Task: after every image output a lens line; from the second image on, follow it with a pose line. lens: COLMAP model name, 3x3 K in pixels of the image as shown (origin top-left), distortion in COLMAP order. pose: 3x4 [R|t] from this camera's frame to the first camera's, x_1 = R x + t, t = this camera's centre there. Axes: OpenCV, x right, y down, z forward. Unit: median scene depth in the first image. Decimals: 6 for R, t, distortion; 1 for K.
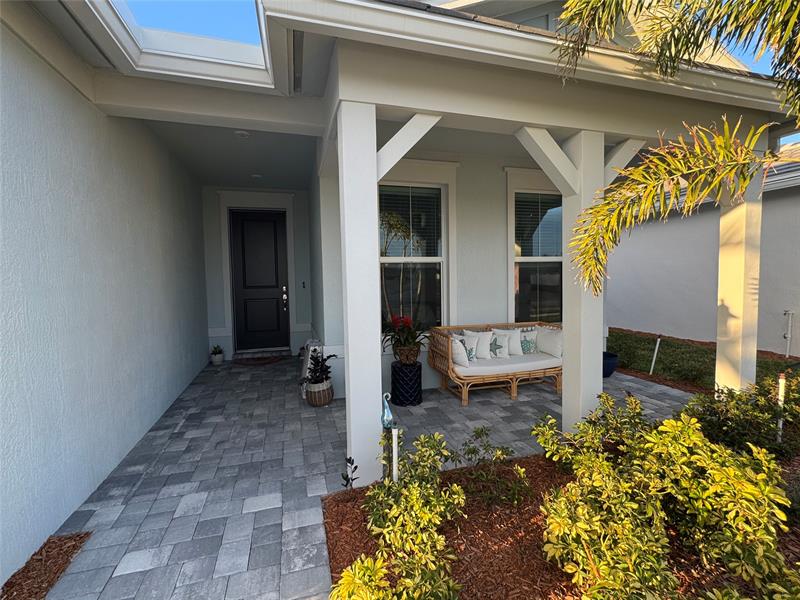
lens RADIAL K [[370.2, 0, 401.5], [0, 370.2, 300.5], [0, 0, 1]] dist [0.002817, 0.000100]
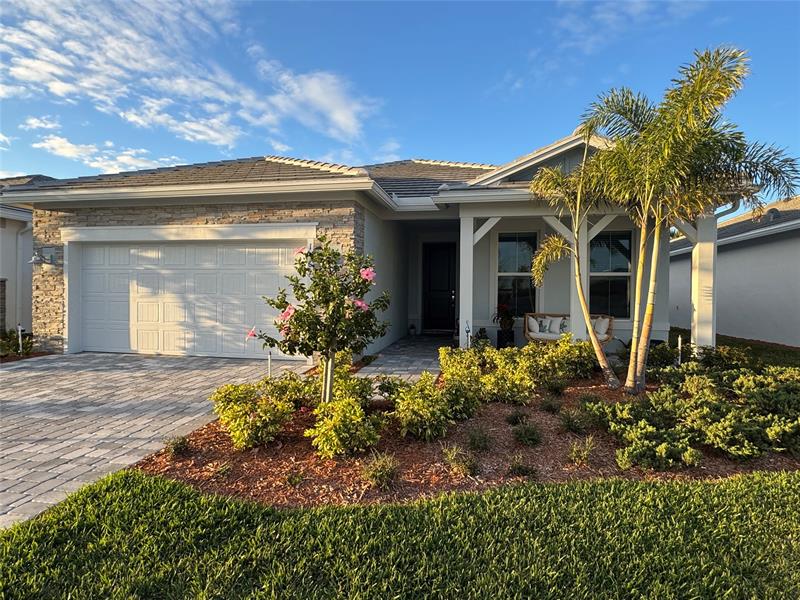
lens RADIAL K [[442.4, 0, 399.8], [0, 442.4, 298.4], [0, 0, 1]] dist [-0.000374, -0.000041]
pose [[0.883003, 0.034655, -0.468086, 0.513974], [-0.053094, 0.998244, -0.026252, 0.086816], [0.466355, 0.048033, 0.883293, -1.069672]]
